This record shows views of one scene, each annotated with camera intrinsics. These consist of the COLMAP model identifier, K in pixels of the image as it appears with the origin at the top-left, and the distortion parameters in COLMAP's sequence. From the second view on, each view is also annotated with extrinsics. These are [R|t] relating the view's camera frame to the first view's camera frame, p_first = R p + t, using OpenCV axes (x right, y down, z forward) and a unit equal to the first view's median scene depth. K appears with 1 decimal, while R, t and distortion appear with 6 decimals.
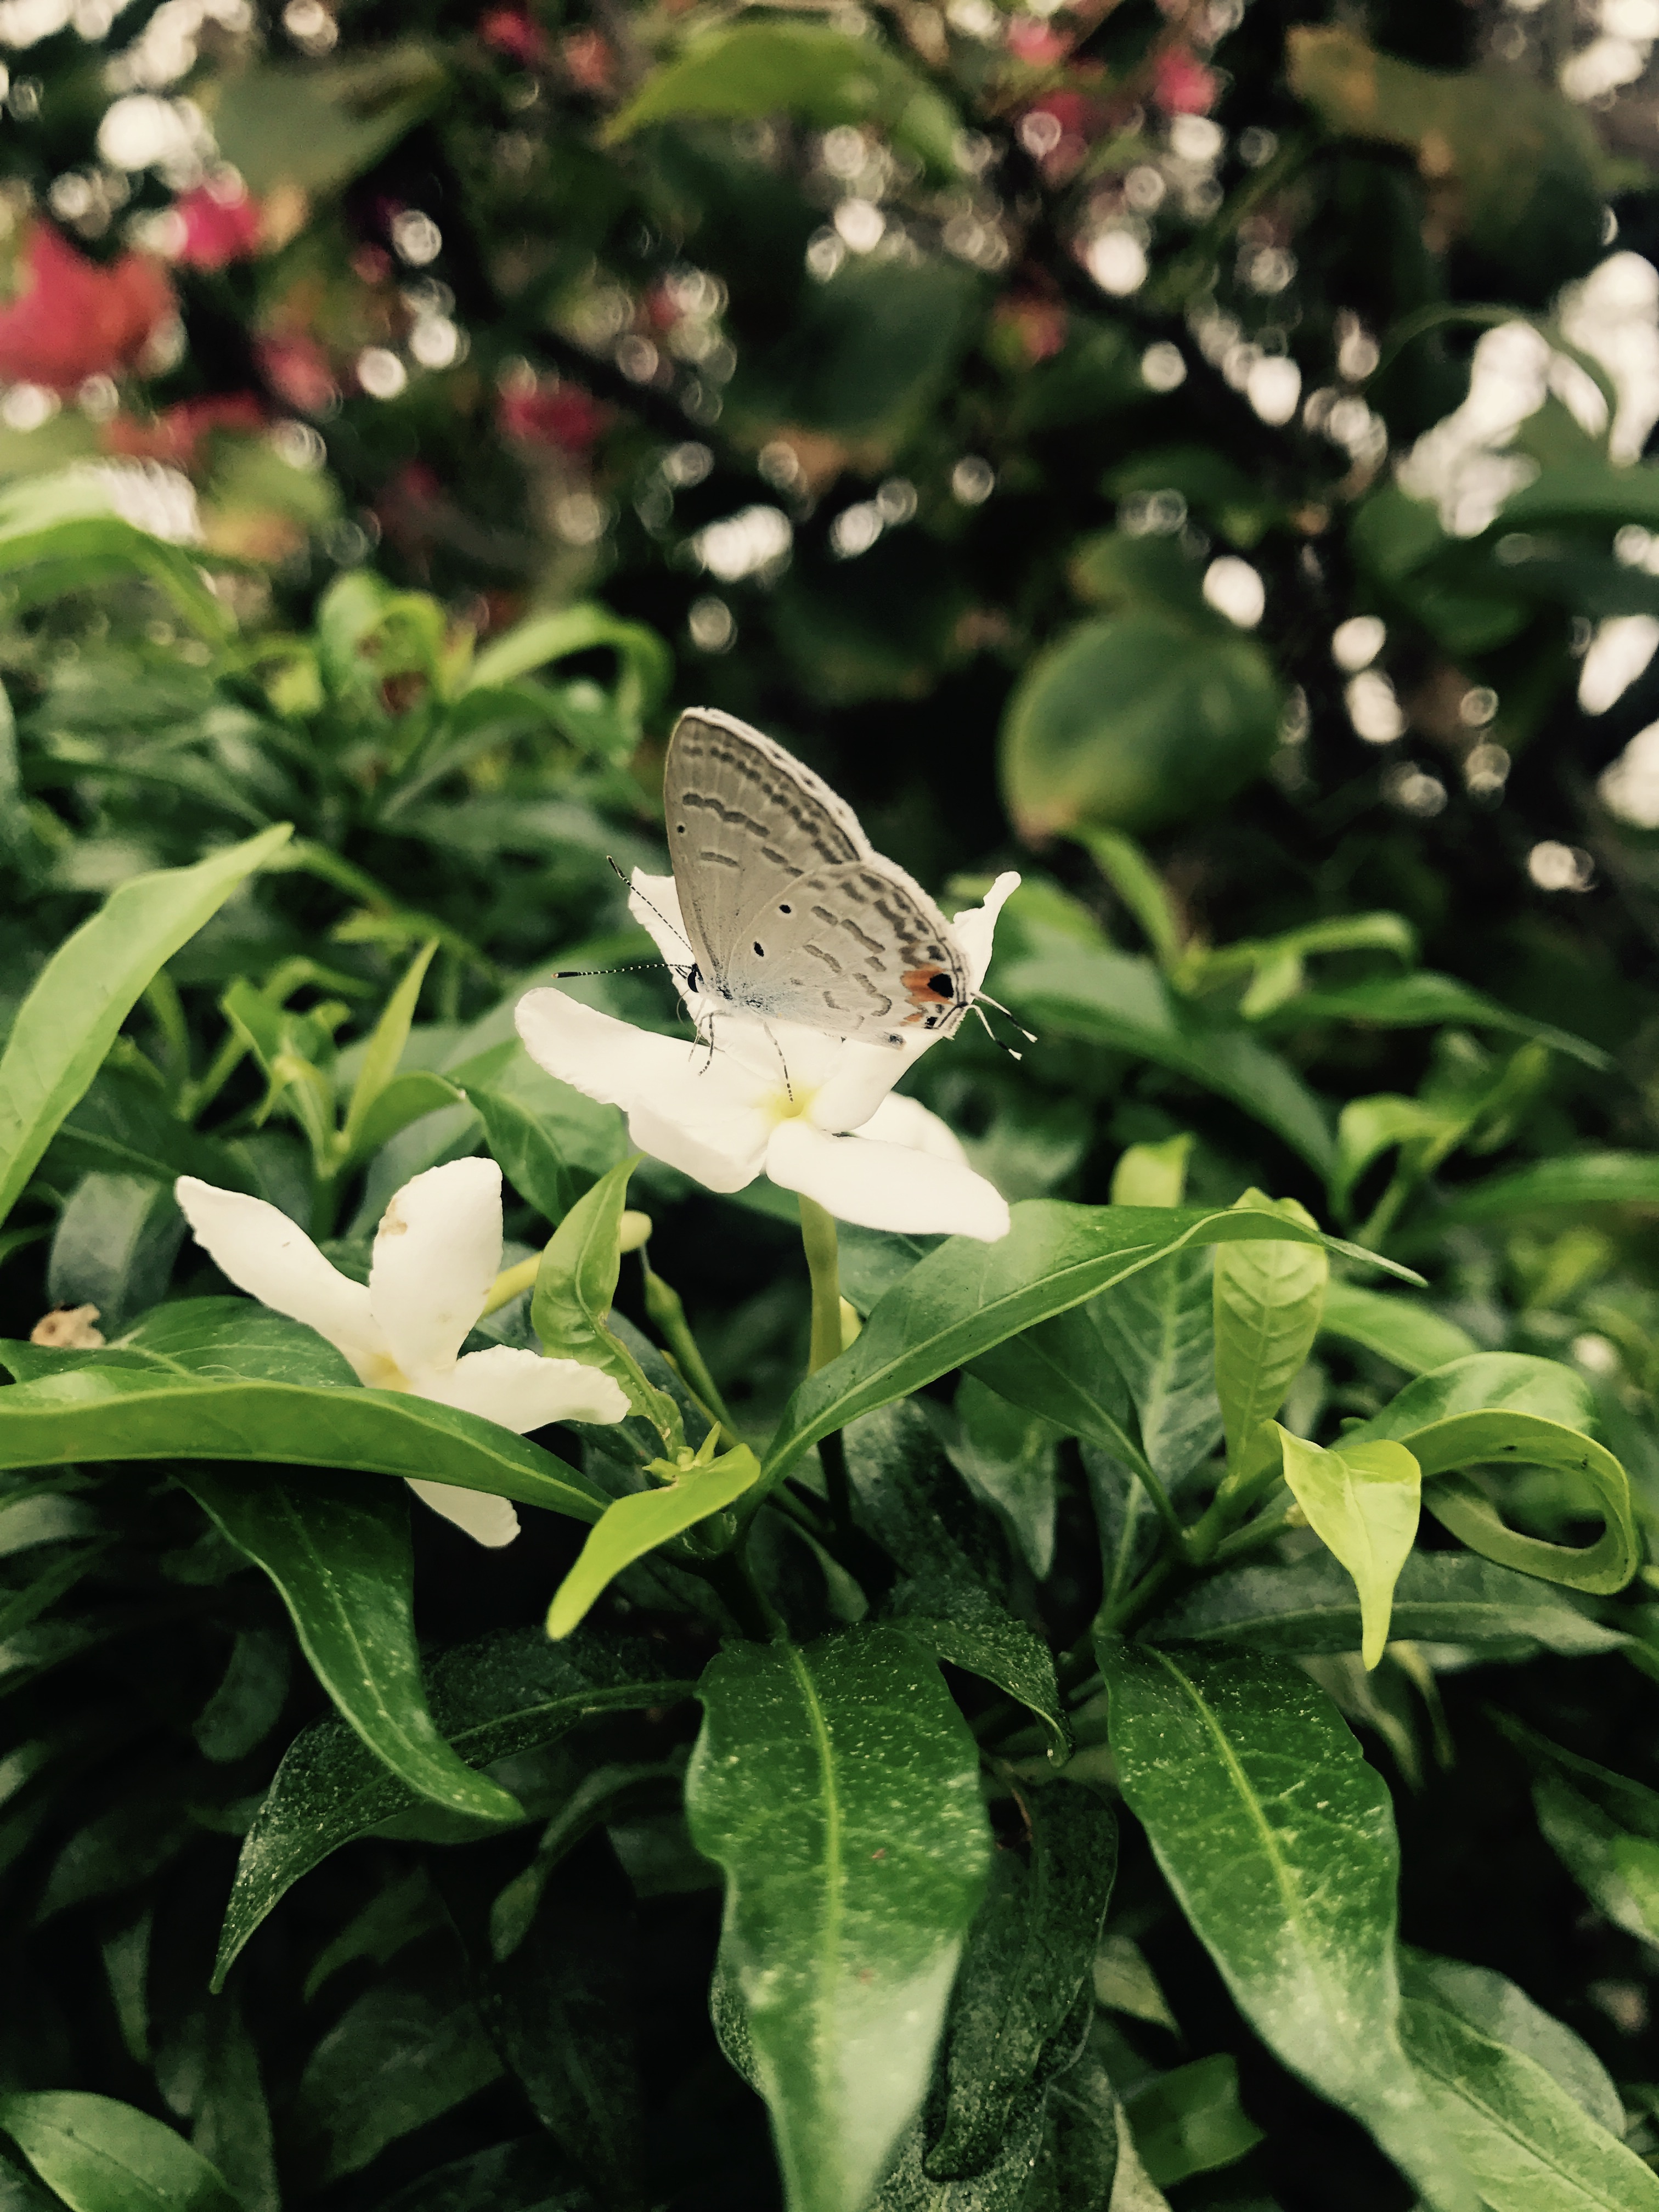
lens RADIAL K [[1875.7, 0, 829.5], [0, 1875.7, 1106.0], [0, 0, 1]] dist [0.005775, -0.094212]
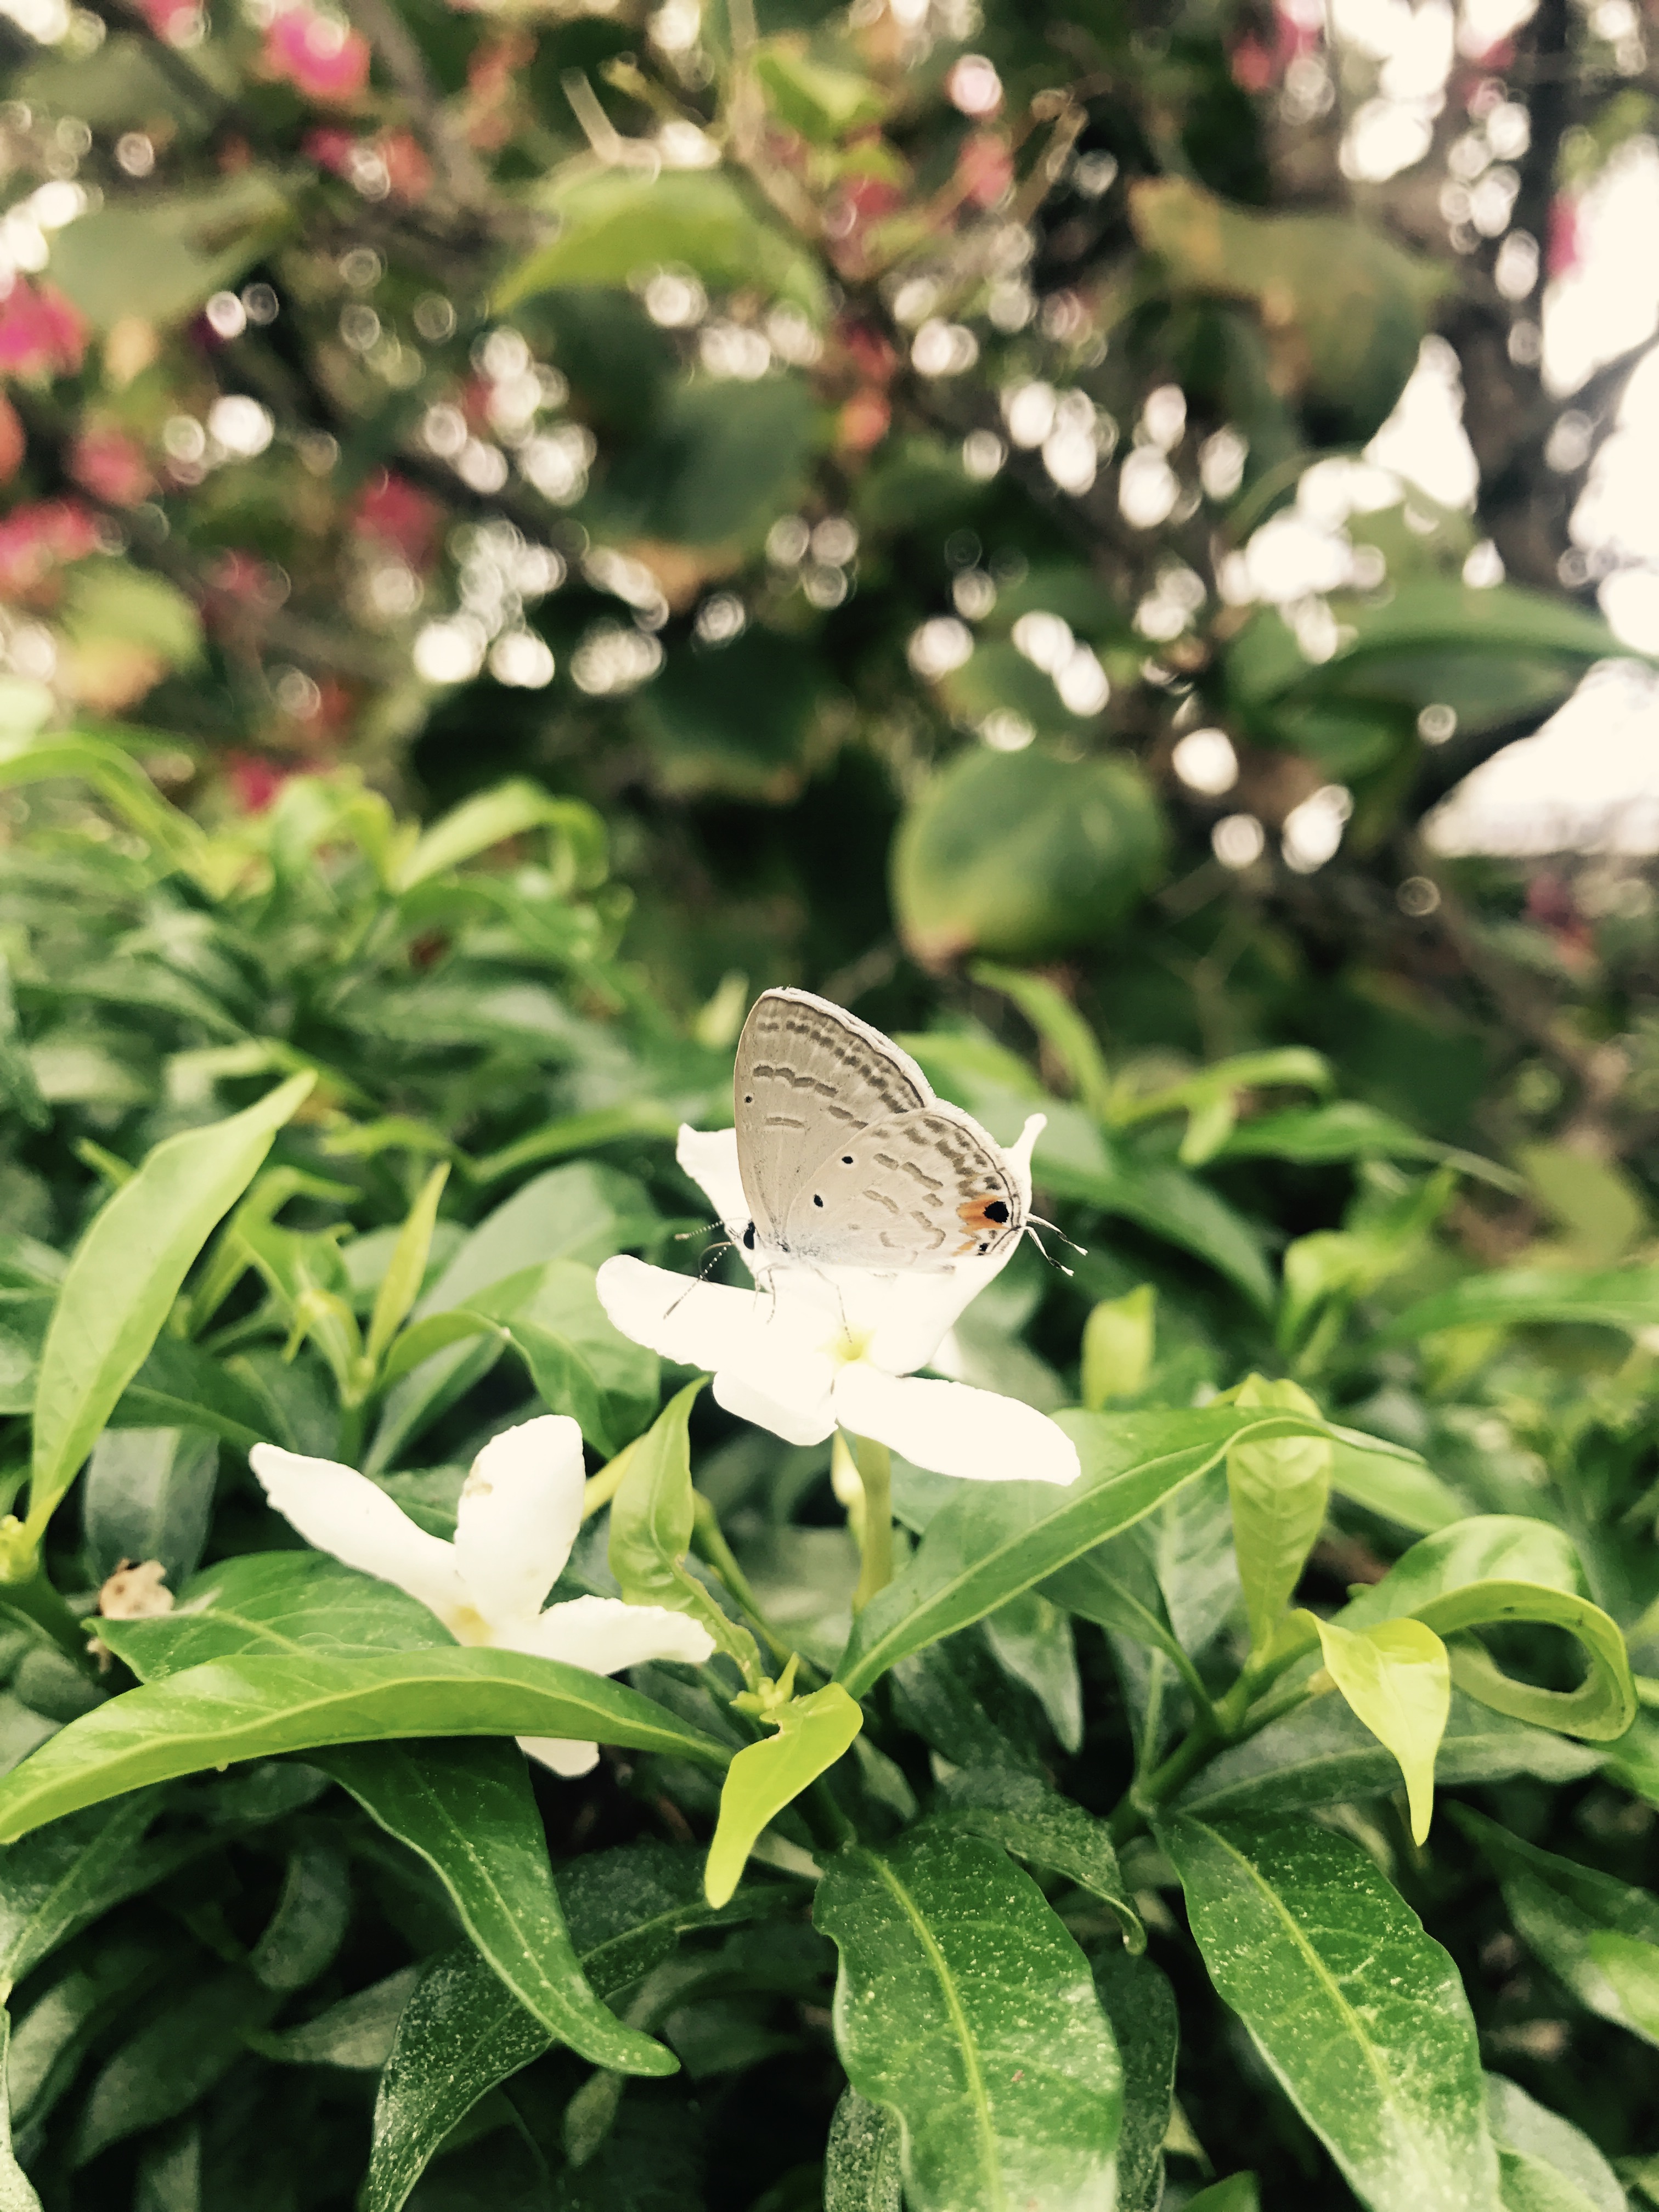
lens RADIAL K [[1885.2, 0, 829.5], [0, 1885.2, 1106.0], [0, 0, 1]] dist [-0.076641, 0.112301]
pose [[0.995589, -0.052831, 0.077533, -0.110376], [0.055685, 0.997831, -0.035114, -0.104671], [-0.075510, 0.039277, 0.996371, -0.070231]]
